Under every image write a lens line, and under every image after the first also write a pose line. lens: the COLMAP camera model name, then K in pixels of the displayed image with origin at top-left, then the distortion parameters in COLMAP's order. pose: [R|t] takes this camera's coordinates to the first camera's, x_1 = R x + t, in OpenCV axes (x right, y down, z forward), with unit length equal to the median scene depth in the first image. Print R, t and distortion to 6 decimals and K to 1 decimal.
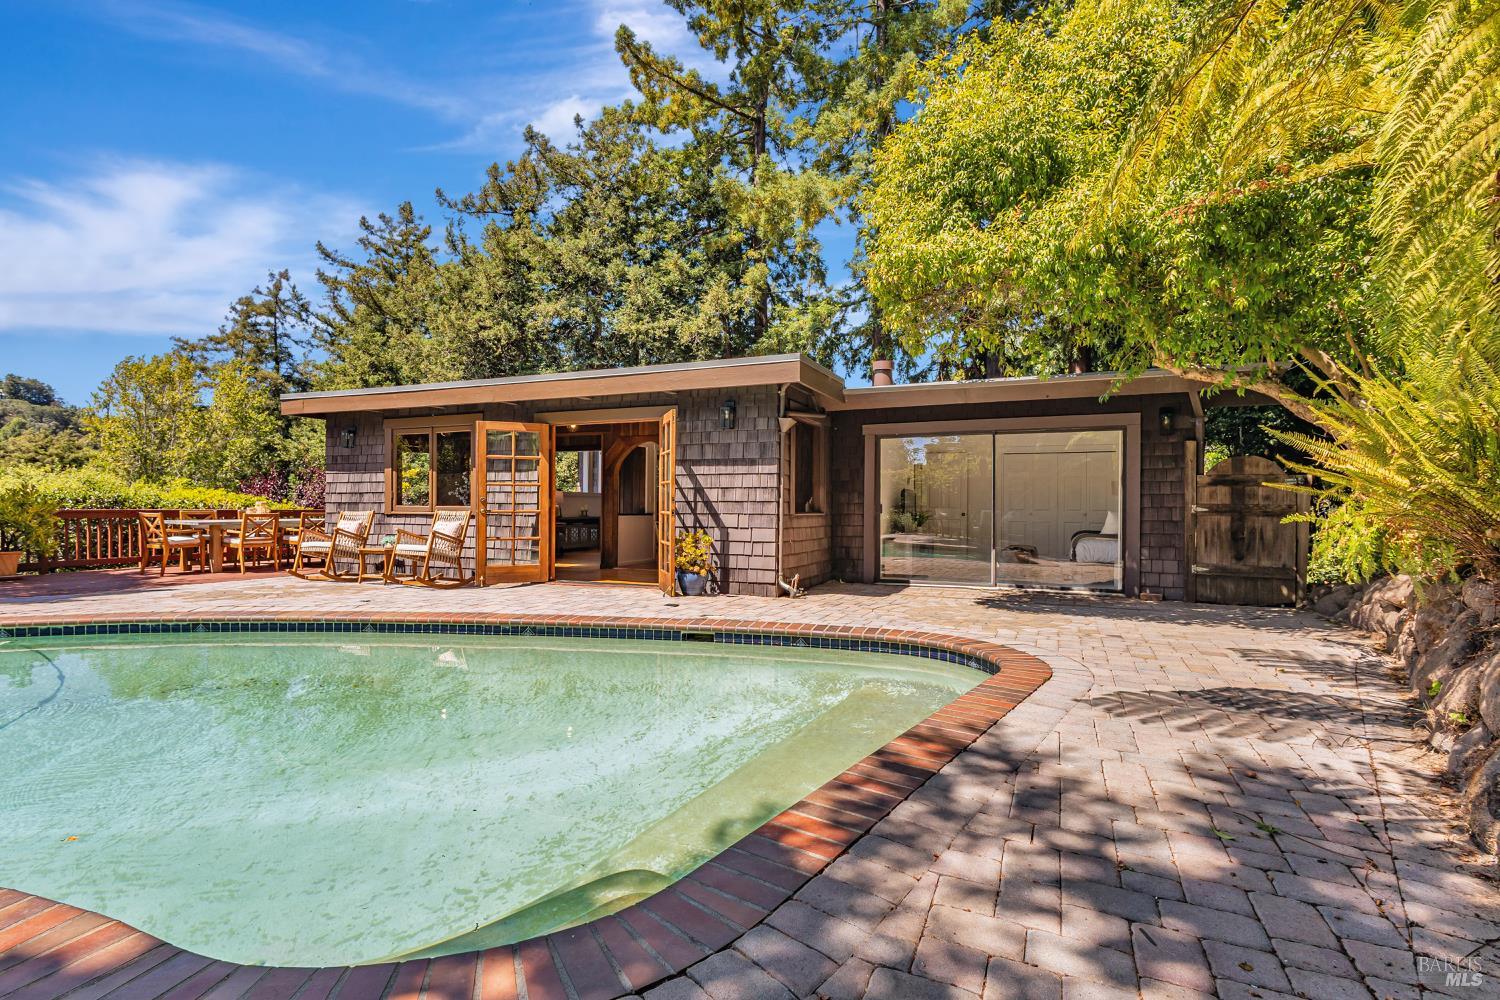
lens RADIAL K [[689.3, 0, 745.2], [0, 689.3, 502.8], [0, 0, 1]] dist [0.008709, 0.000023]
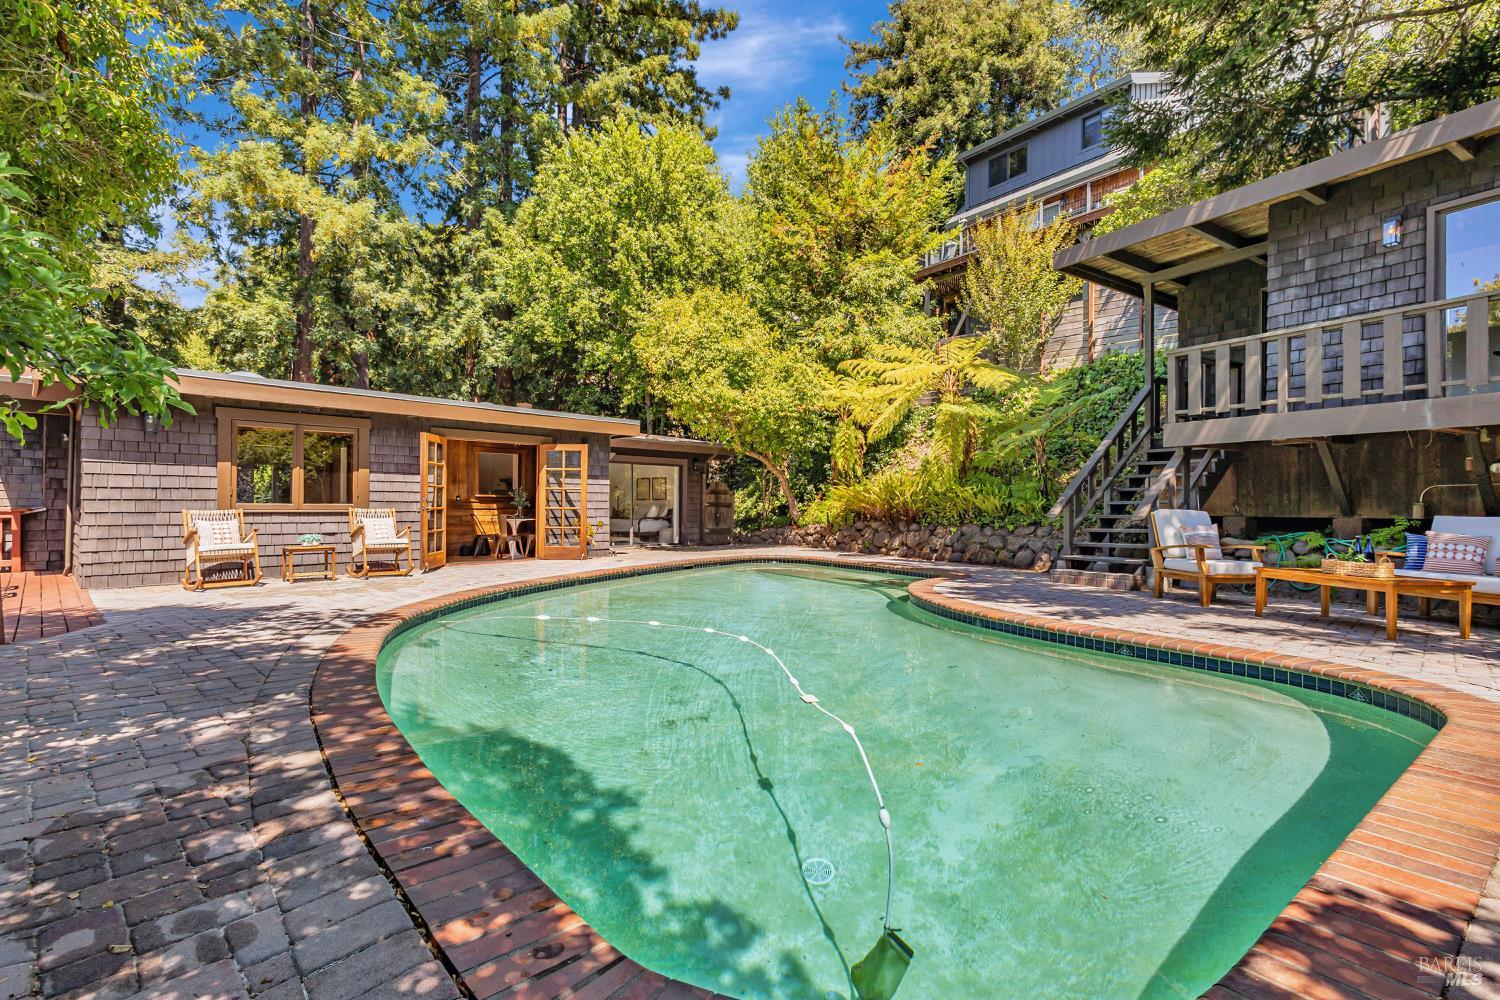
lens RADIAL K [[697.8, 0, 753.6], [0, 697.8, 503.9], [0, 0, 1]] dist [0.005739, -0.001753]
pose [[0.342670, -0.004238, 0.939446, -1.331533], [-0.010312, 0.999913, 0.008272, -0.011791], [-0.939399, -0.012522, 0.342596, 0.058680]]
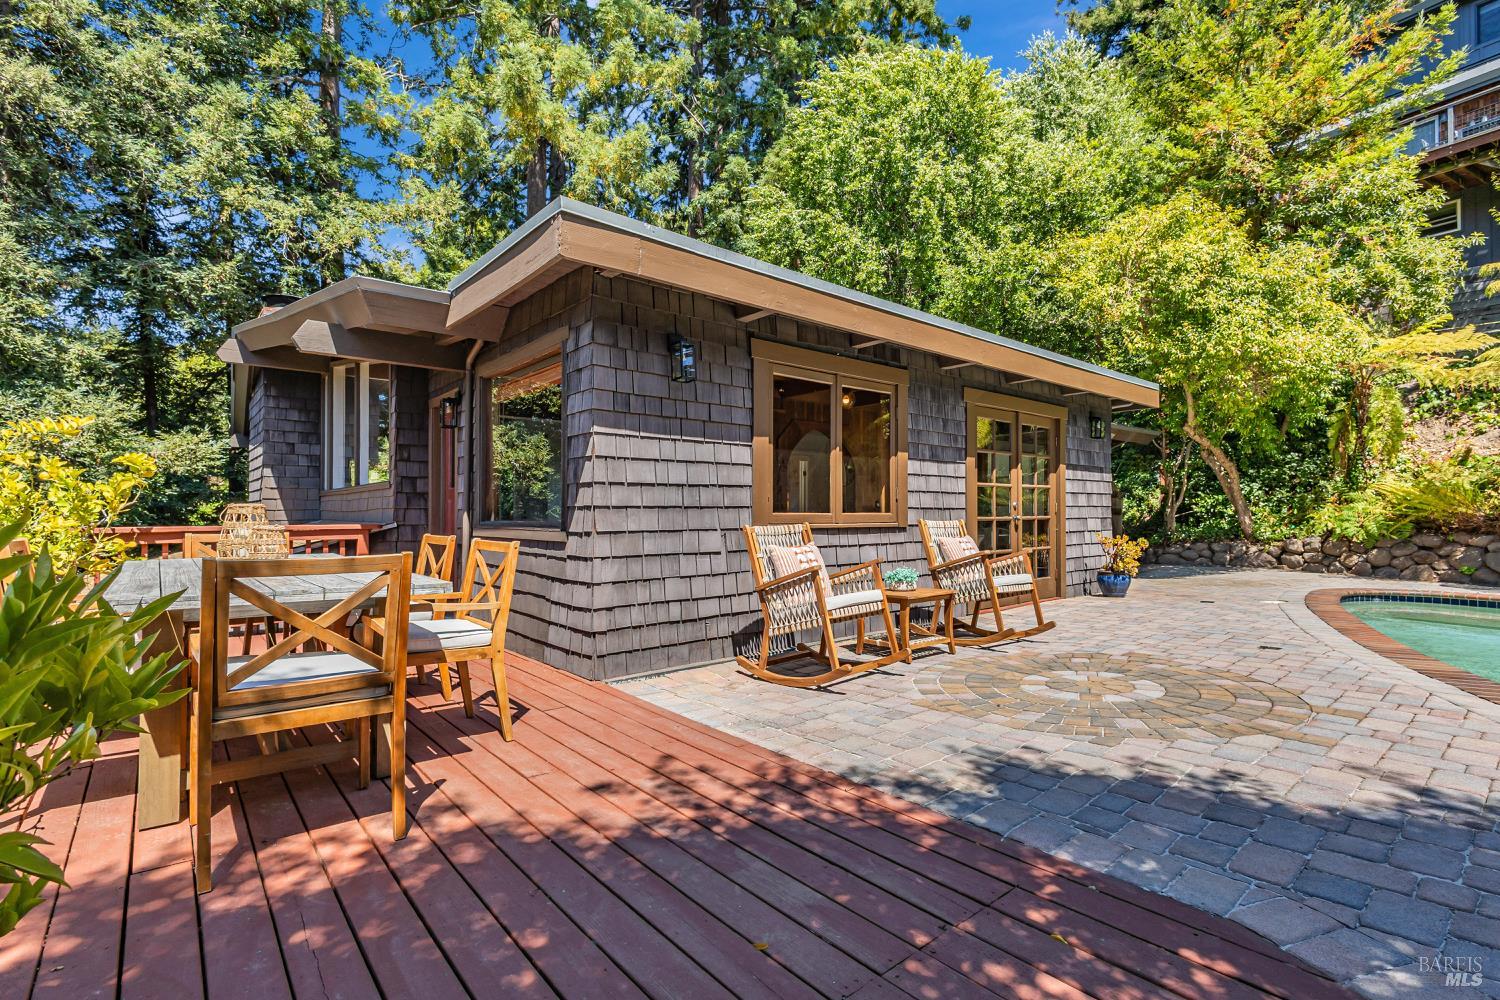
lens RADIAL K [[697.8, 0, 753.6], [0, 697.8, 503.9], [0, 0, 1]] dist [0.005739, -0.001753]
pose [[0.426400, 0.003001, 0.904530, -1.141160], [-0.003219, 0.999993, -0.001801, -0.001799], [-0.904529, -0.002144, 0.426407, 0.934426]]
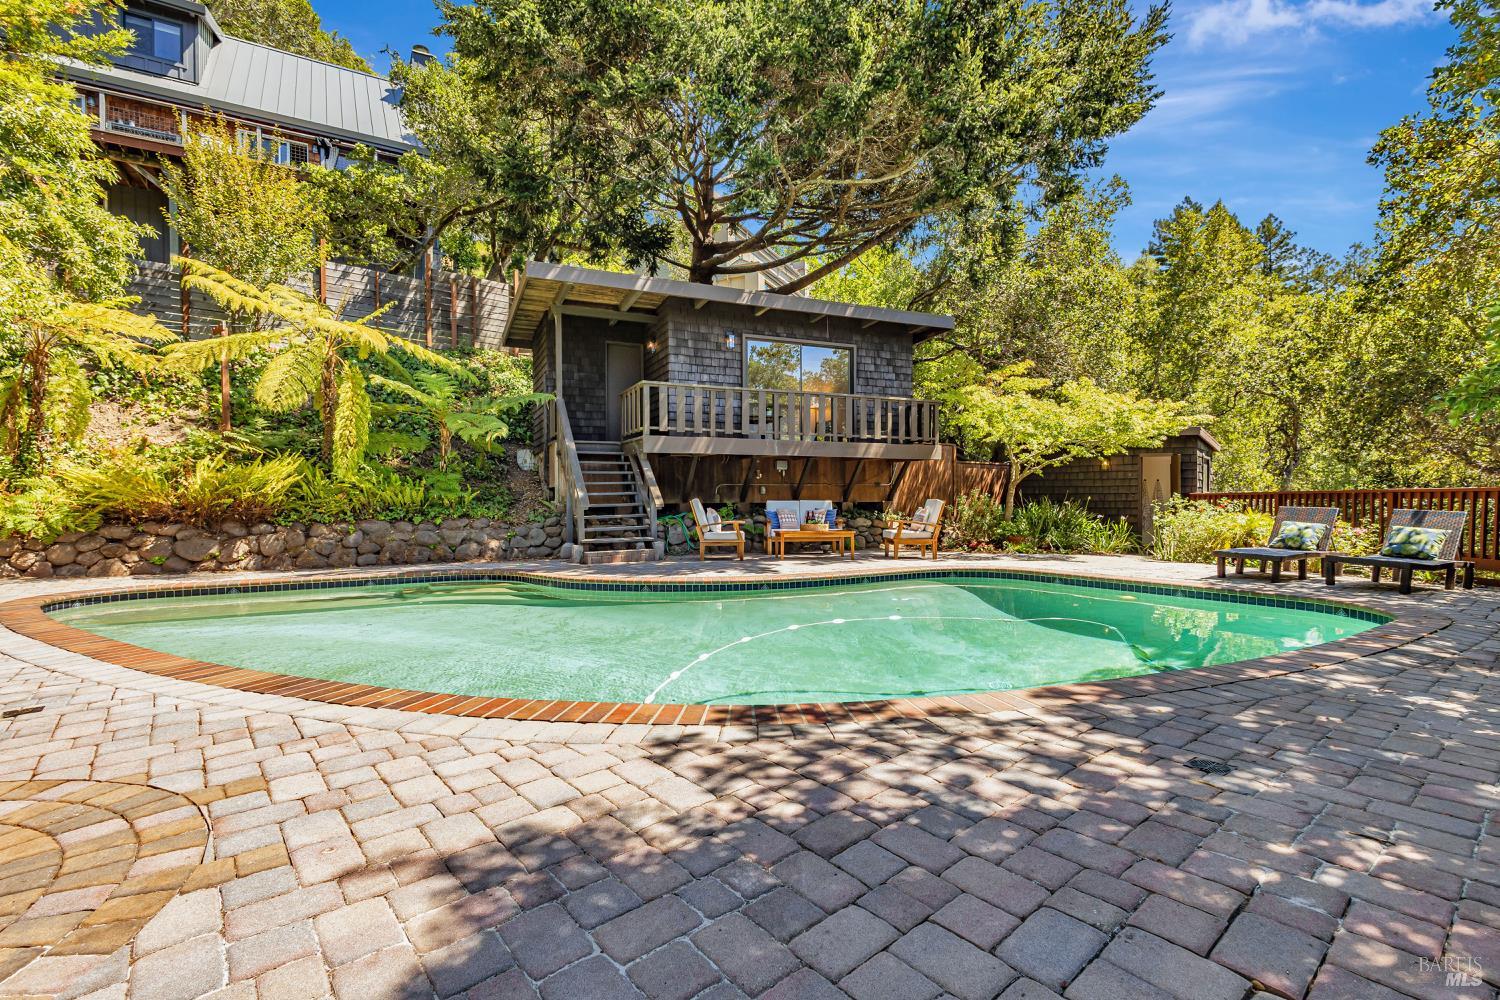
lens RADIAL K [[694.8, 0, 774.9], [0, 694.8, 504.2], [0, 0, 1]] dist [-0.002785, -0.000269]
pose [[-0.903484, -0.005595, 0.428584, -0.989331], [-0.003949, 0.999981, 0.004729, 0.000996], [-0.428603, 0.002580, -0.903489, 0.950514]]
